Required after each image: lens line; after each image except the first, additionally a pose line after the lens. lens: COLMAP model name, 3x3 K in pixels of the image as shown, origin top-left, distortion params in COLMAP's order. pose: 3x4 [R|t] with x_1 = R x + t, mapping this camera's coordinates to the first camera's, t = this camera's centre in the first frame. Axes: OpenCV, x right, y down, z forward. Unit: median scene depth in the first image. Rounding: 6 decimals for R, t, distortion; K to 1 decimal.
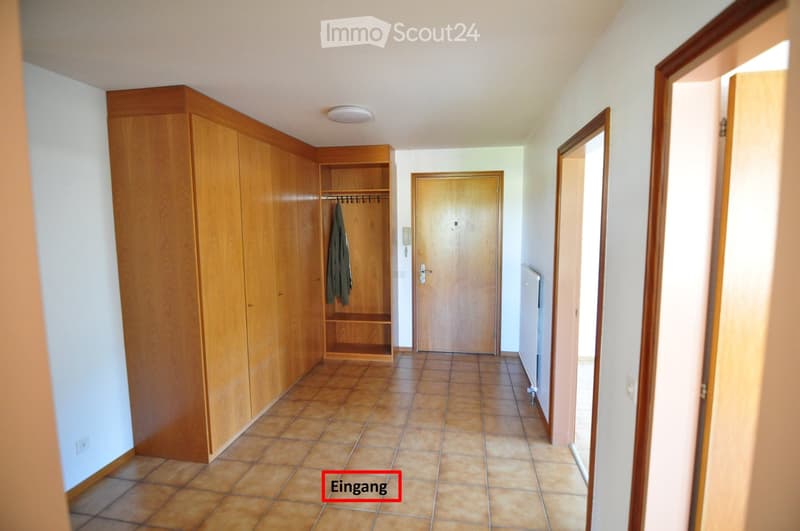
lens RADIAL K [[405.6, 0, 396.7], [0, 405.6, 265.6], [0, 0, 1]] dist [-0.000866, -0.015558]
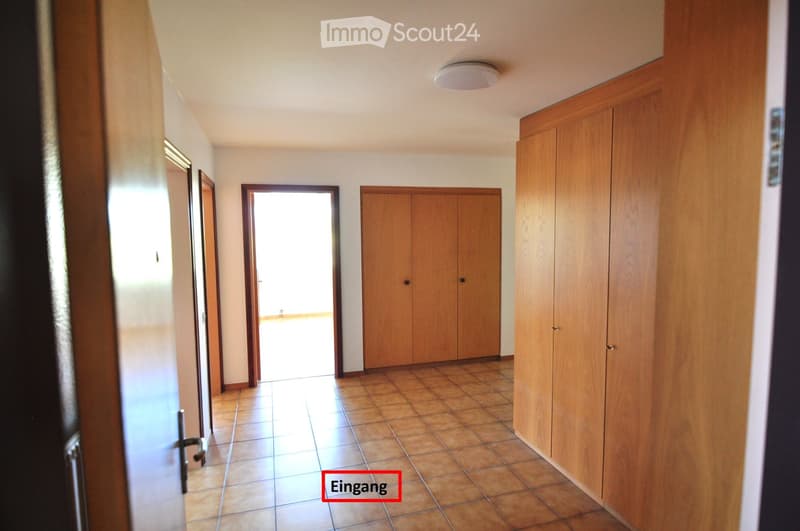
lens RADIAL K [[405.6, 0, 396.7], [0, 405.6, 265.6], [0, 0, 1]] dist [-0.000866, -0.015558]
pose [[-0.889289, 0.048274, -0.454791, 0.325882], [-0.035518, 0.984121, 0.173911, -0.172666], [0.455965, 0.170810, -0.873453, 1.636553]]
